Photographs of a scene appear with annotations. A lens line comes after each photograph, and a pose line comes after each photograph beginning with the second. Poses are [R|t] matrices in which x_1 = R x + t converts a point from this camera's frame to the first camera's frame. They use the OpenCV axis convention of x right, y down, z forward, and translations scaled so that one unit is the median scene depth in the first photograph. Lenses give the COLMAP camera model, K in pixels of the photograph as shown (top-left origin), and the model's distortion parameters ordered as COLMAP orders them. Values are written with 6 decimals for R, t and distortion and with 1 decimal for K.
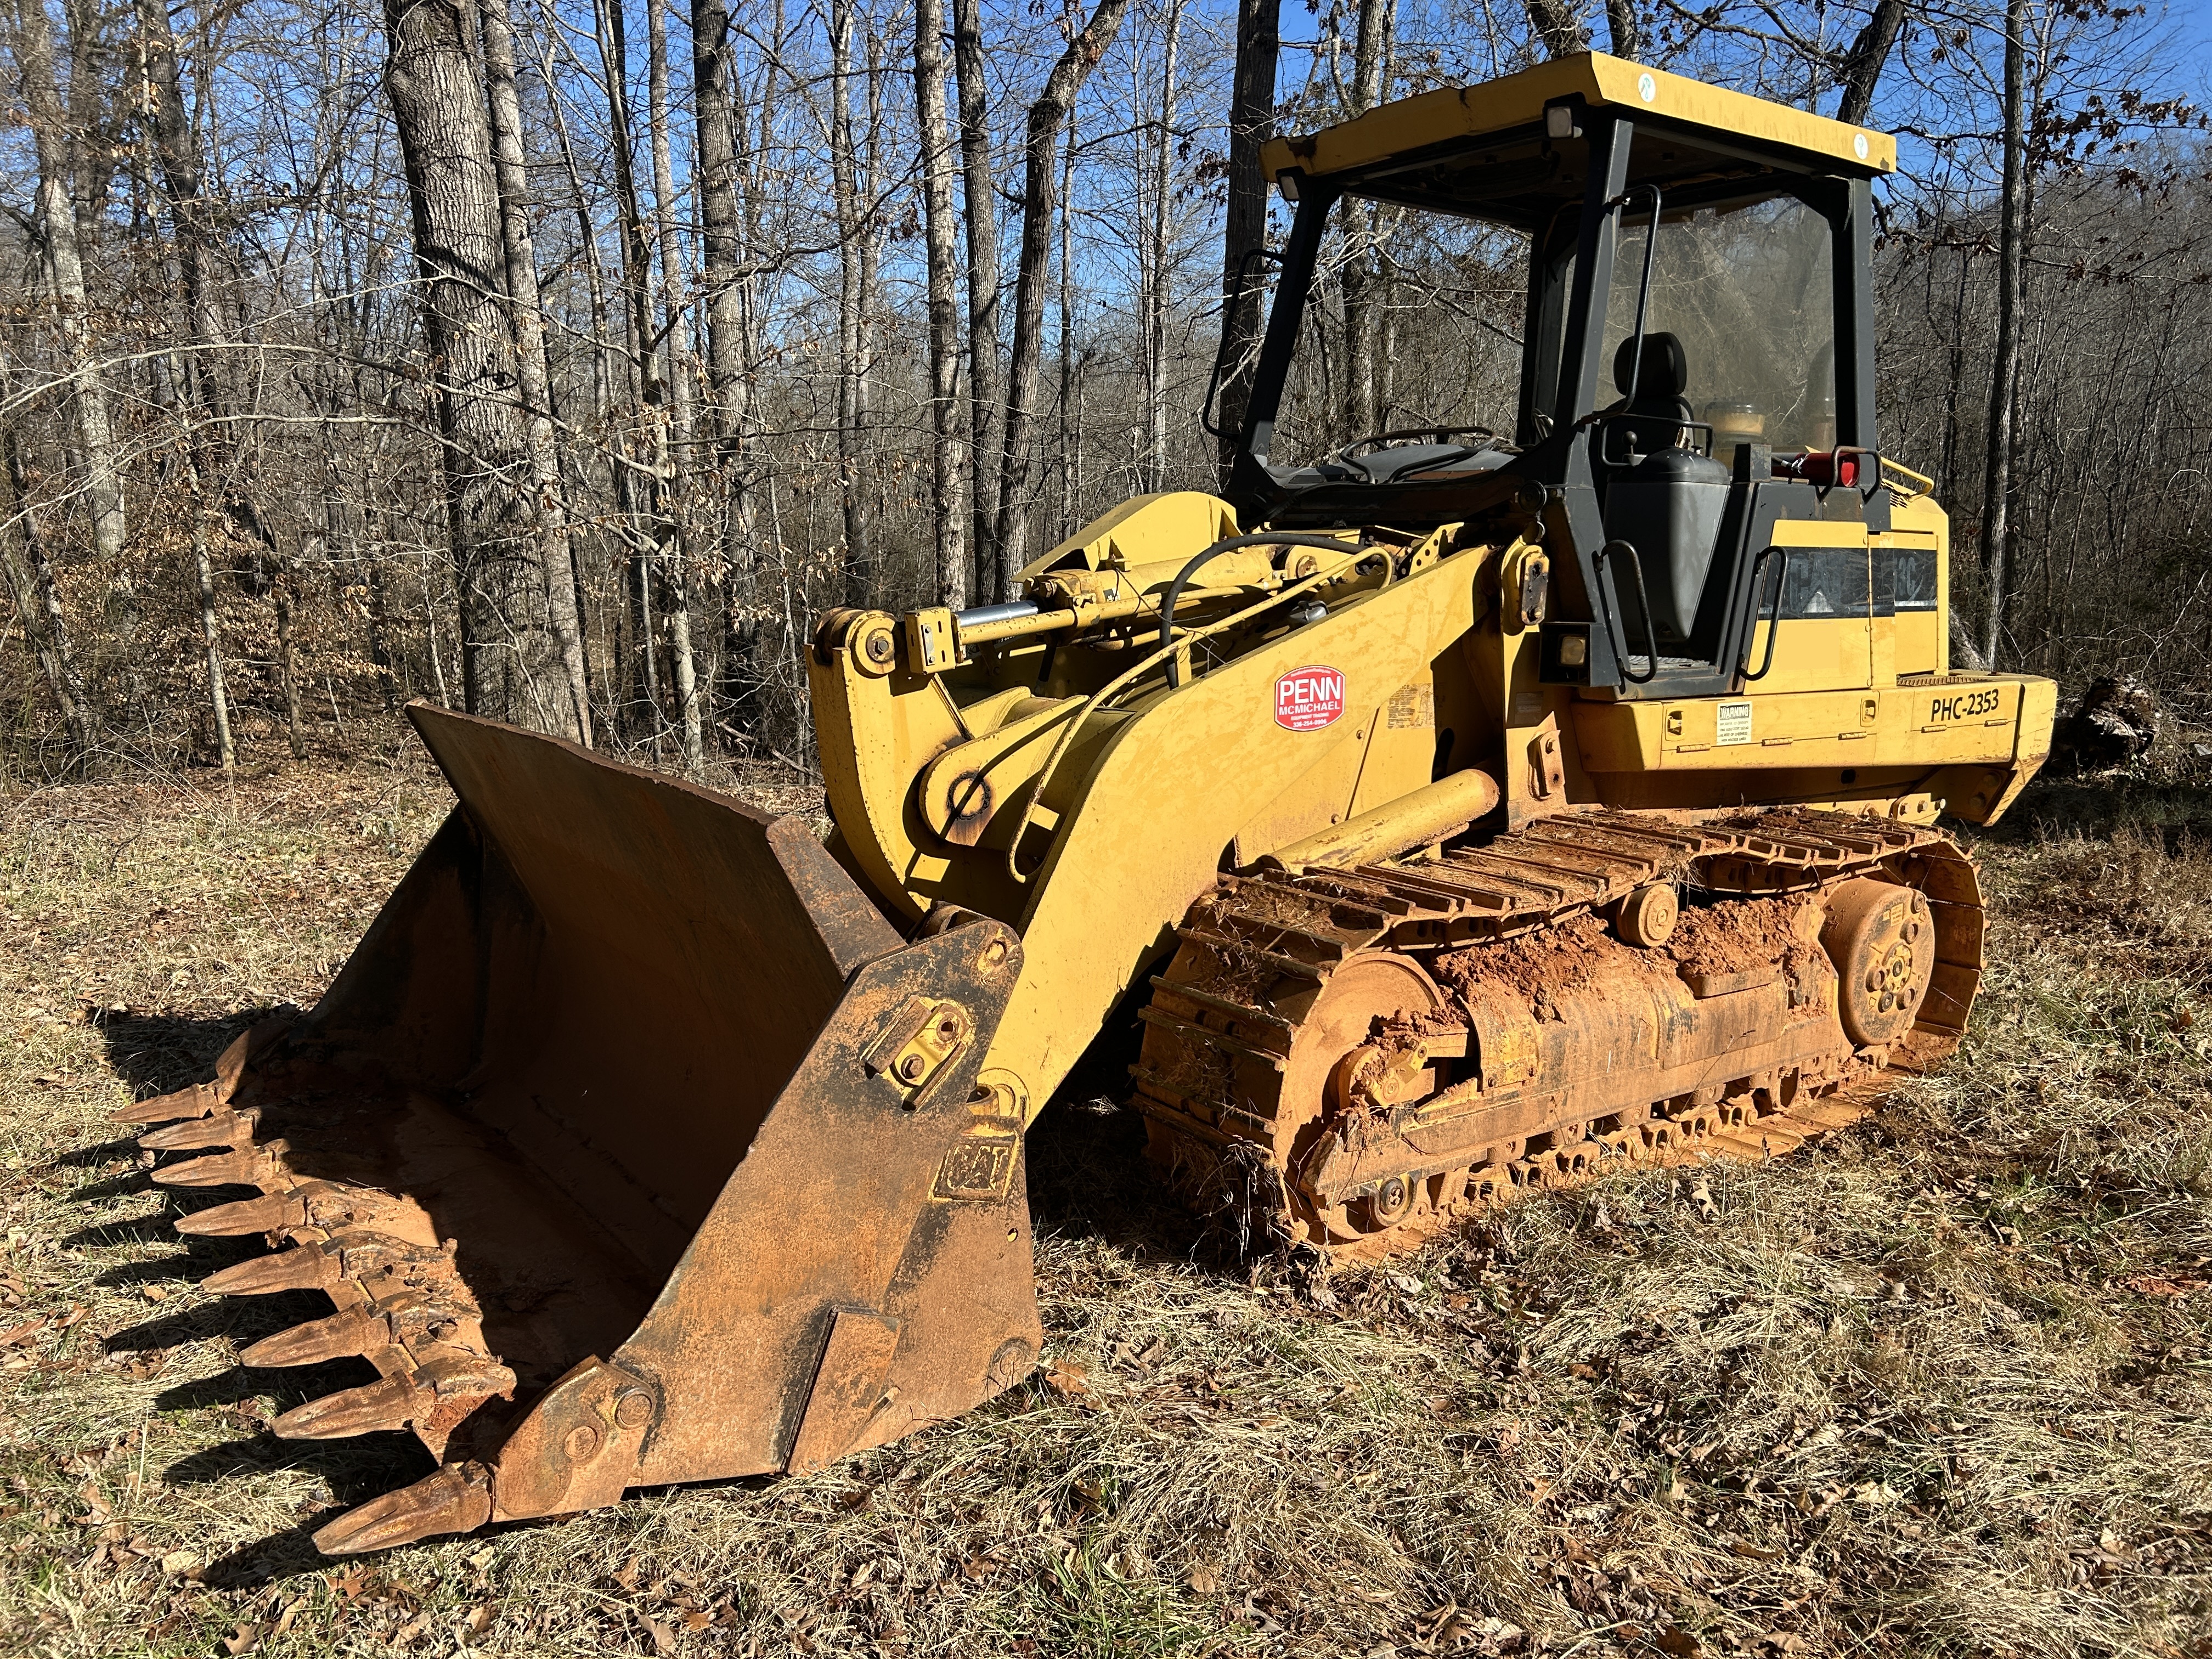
lens RADIAL K [[1698.4, 0, 1126.0], [0, 1698.4, 831.7], [0, 0, 1]] dist [0.032747, -0.023405]
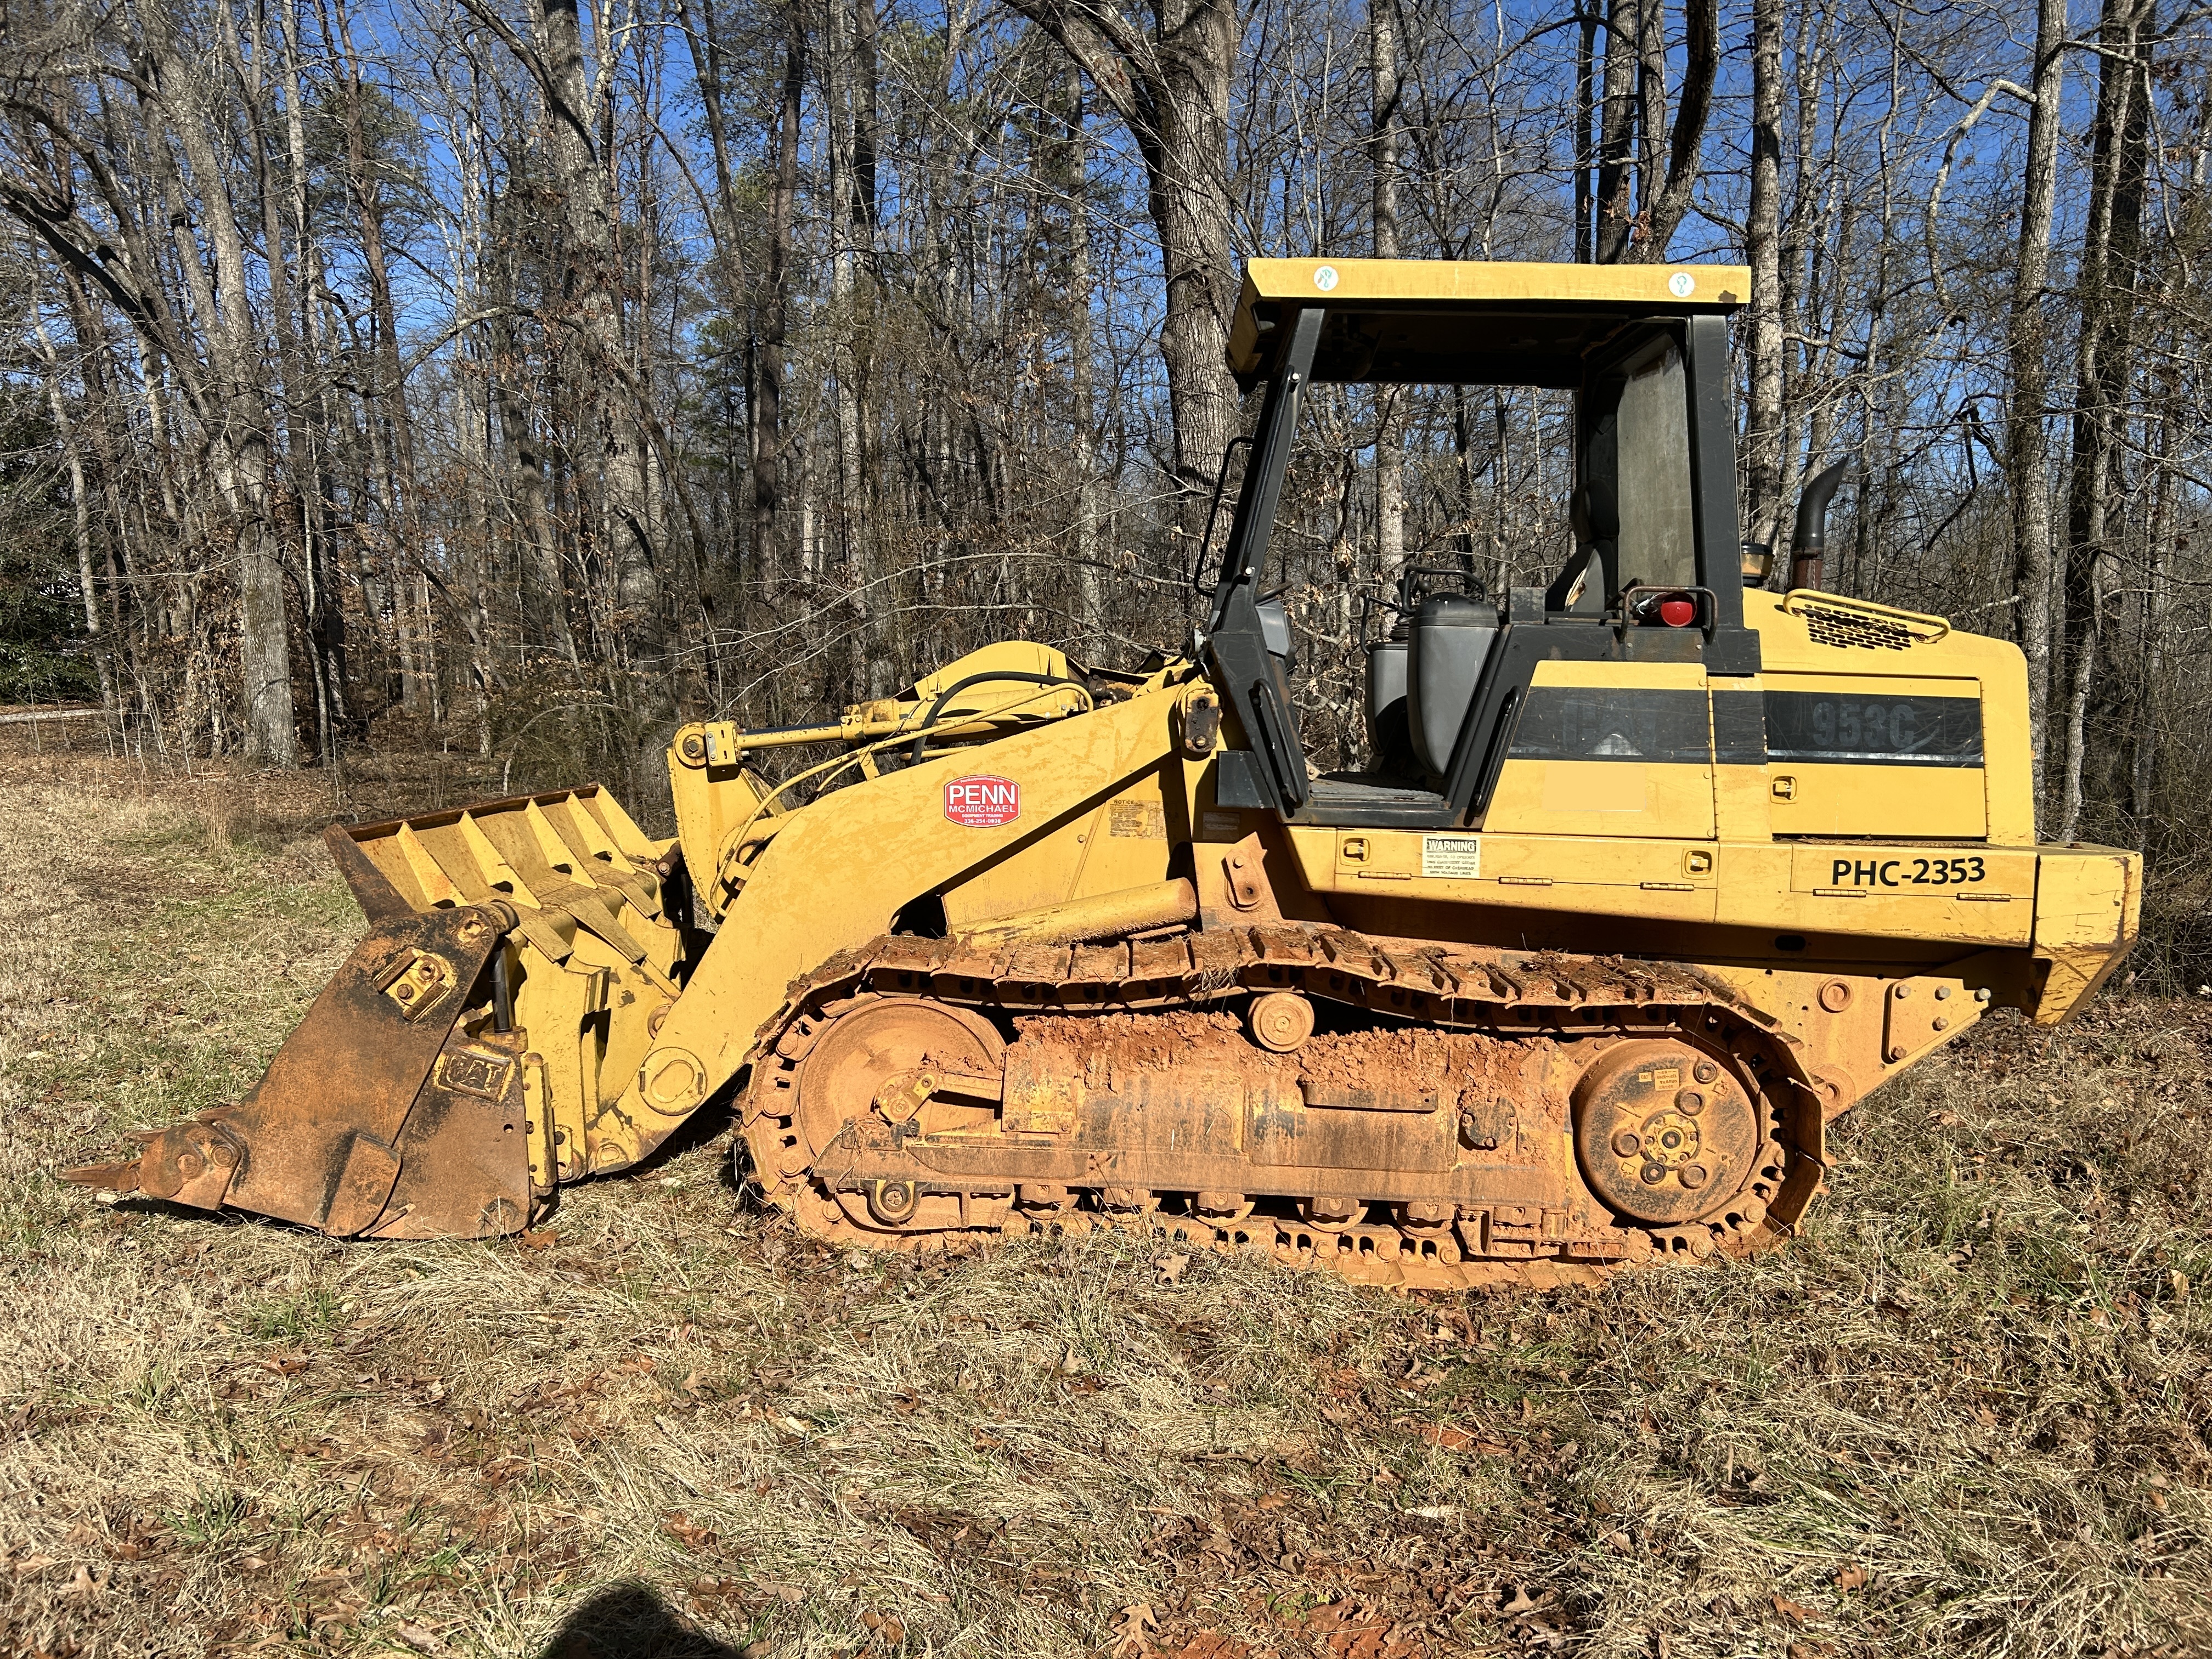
lens RADIAL K [[1698.4, 0, 1119.1], [0, 1698.4, 836.9], [0, 0, 1]] dist [0.032747, -0.023405]
pose [[0.790644, 0.055146, -0.609787, 0.837417], [-0.115360, 0.991516, -0.059906, 0.008777], [0.601310, 0.117709, 0.790298, 0.075929]]
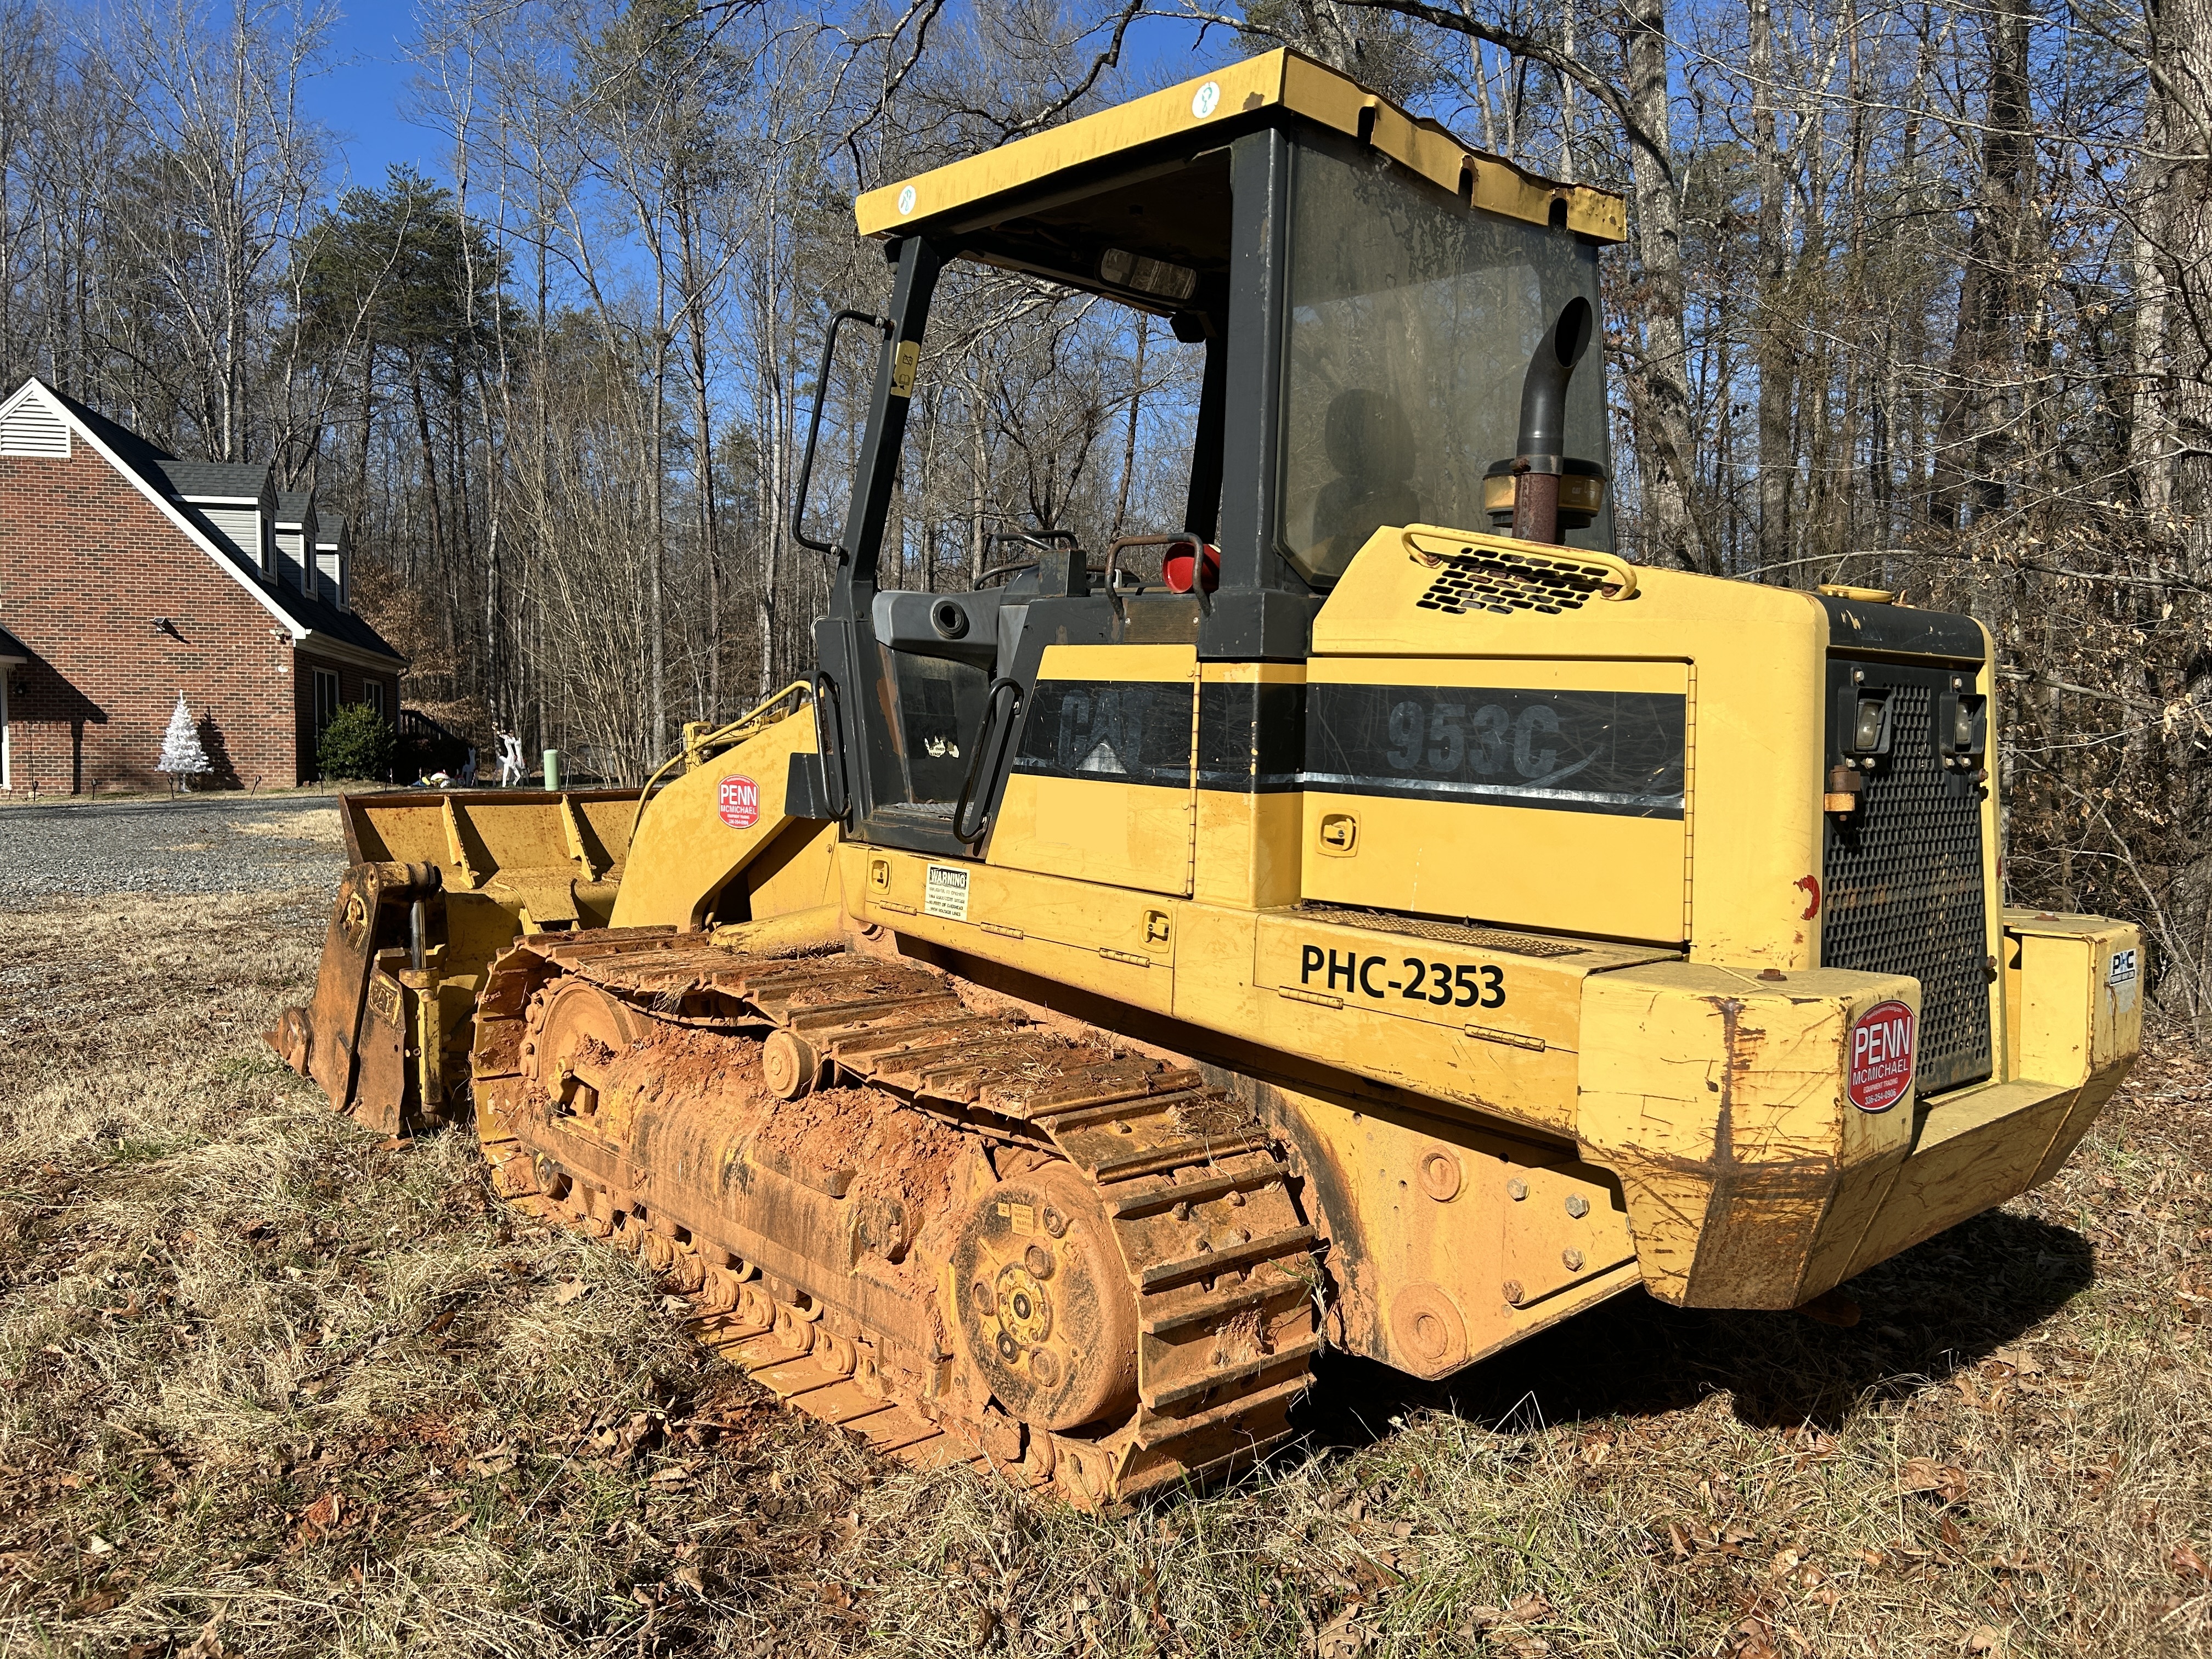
lens RADIAL K [[1698.4, 0, 1087.7], [0, 1698.4, 817.2], [0, 0, 1]] dist [0.032747, -0.023405]
pose [[0.080974, 0.058016, -0.995026, 1.195401], [-0.198055, 0.979334, 0.040984, -0.148689], [0.976840, 0.193752, 0.090791, 1.009321]]
